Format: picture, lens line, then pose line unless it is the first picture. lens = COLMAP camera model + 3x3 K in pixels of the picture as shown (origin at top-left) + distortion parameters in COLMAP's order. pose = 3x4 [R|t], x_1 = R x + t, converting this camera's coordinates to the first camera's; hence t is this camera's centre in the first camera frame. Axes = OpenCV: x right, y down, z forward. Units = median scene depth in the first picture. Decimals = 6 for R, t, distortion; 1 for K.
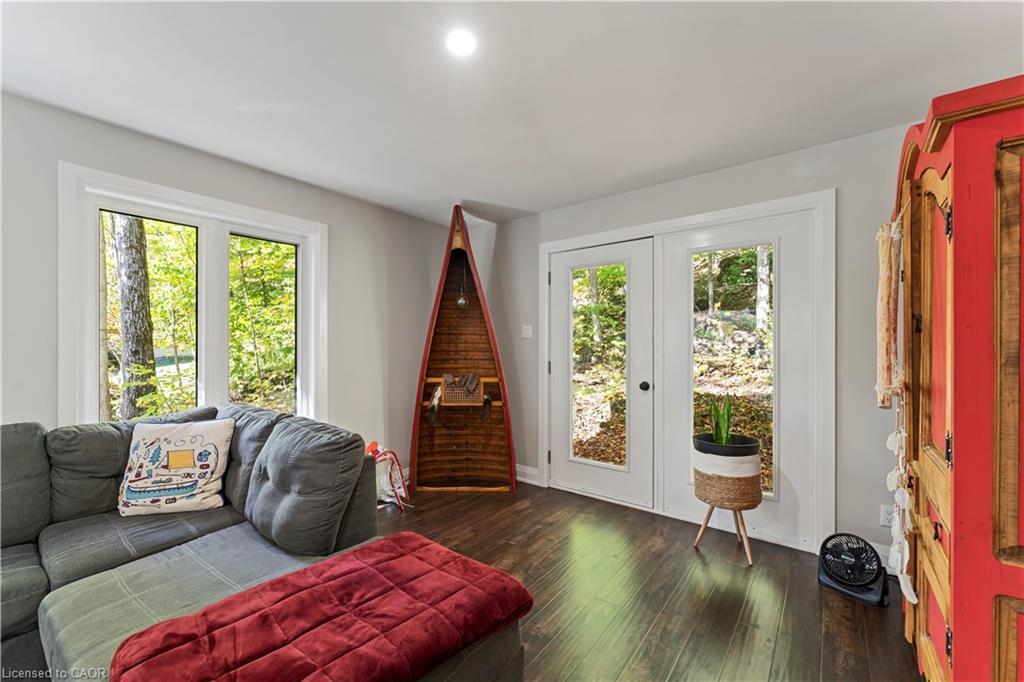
lens RADIAL K [[420.7, 0, 495.7], [0, 420.7, 345.5], [0, 0, 1]] dist [0.001657, 0.000242]
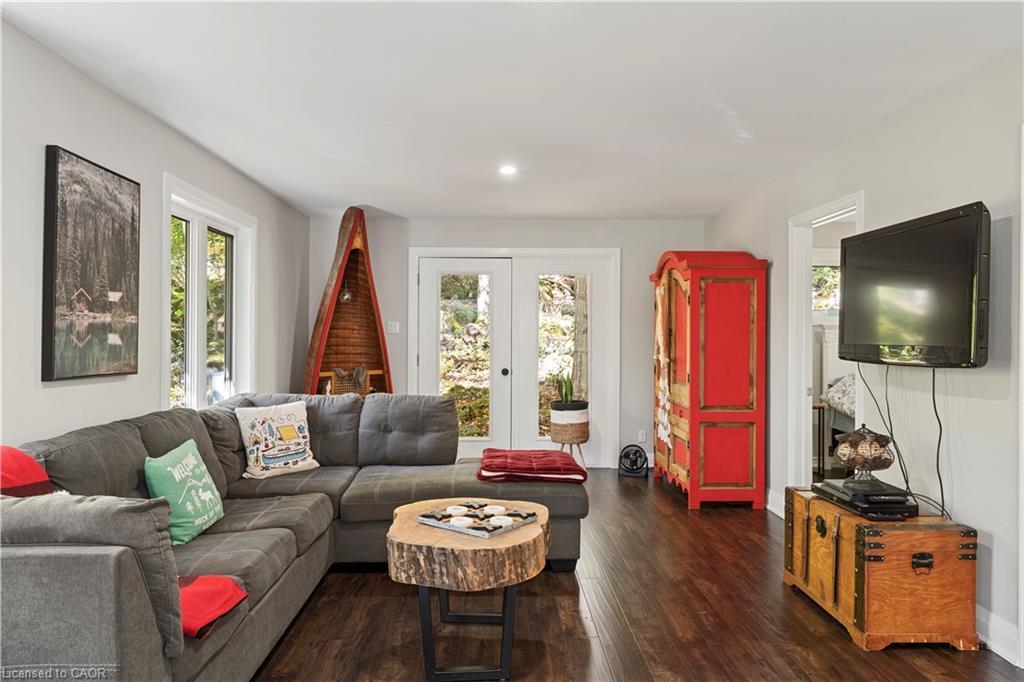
lens RADIAL K [[651.4, 0, 512.0], [0, 651.4, 341.0], [0, 0, 1]] dist [0.000525, 0.000208]
pose [[0.770248, 0.000595, 0.637744, -0.926949], [-0.004956, 0.999975, 0.005052, -0.008969], [-0.637725, -0.007053, 0.770232, -0.571875]]
